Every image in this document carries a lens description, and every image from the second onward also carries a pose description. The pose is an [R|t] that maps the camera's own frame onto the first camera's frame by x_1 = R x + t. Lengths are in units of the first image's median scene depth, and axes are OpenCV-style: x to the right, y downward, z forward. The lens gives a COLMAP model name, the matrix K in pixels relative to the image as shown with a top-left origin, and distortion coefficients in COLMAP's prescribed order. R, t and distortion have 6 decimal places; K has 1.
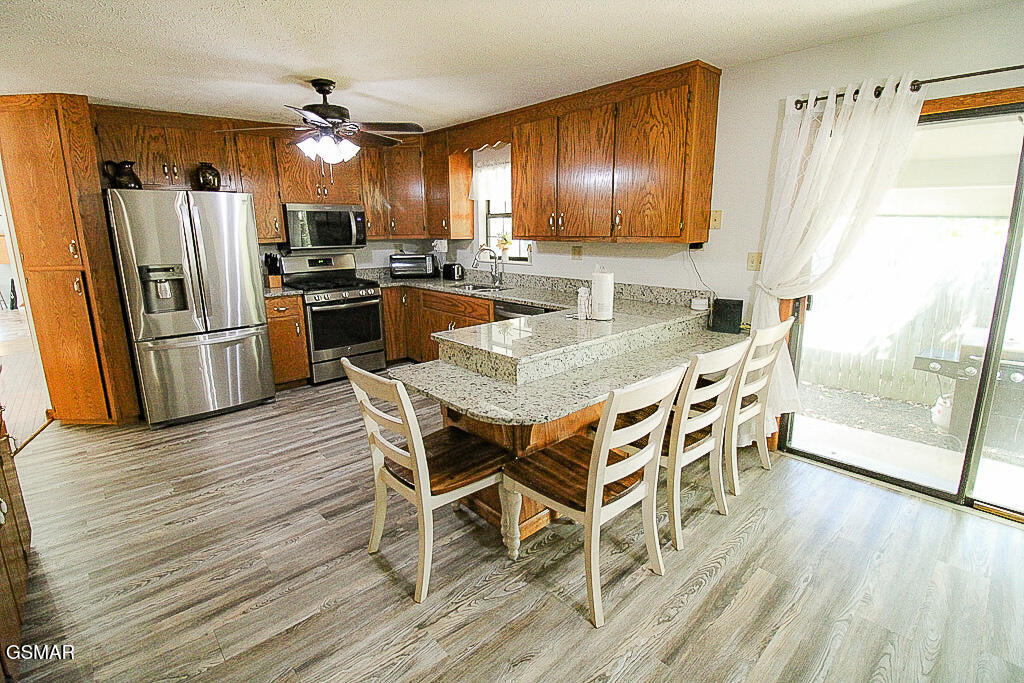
lens RADIAL K [[476.9, 0, 516.2], [0, 476.9, 331.5], [0, 0, 1]] dist [-0.002885, -0.009742]
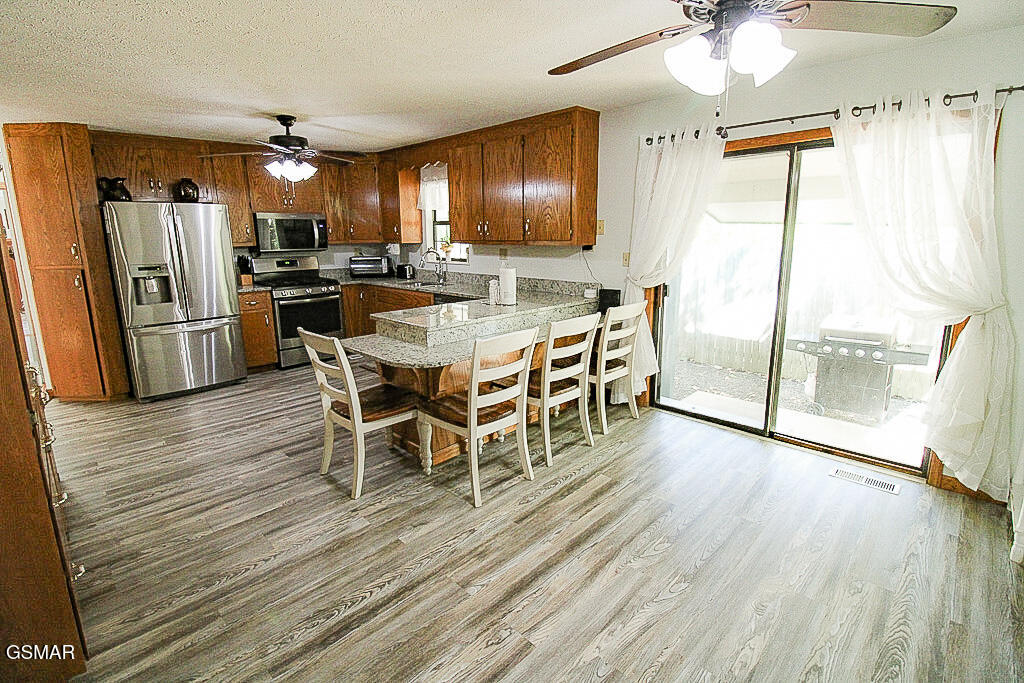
lens RADIAL K [[476.9, 0, 516.6], [0, 476.9, 331.9], [0, 0, 1]] dist [-0.002885, -0.009742]
pose [[0.998708, -0.009754, 0.049866, 0.127607], [0.010243, 0.999902, -0.009555, 0.056711], [-0.049767, 0.010053, 0.998710, -0.265475]]
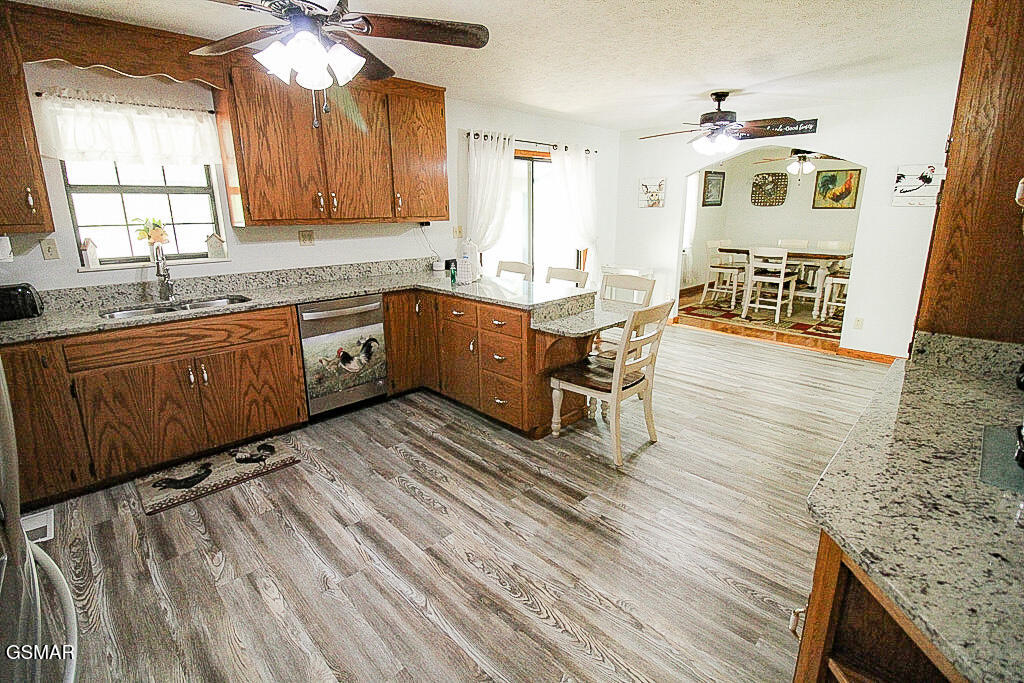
lens RADIAL K [[476.9, 0, 506.5], [0, 476.9, 331.1], [0, 0, 1]] dist [-0.002885, -0.009742]
pose [[-0.029976, -0.238950, 0.970569, -1.019619], [0.216171, 0.946476, 0.239694, -0.171031], [-0.975895, 0.216994, 0.023283, 0.842143]]
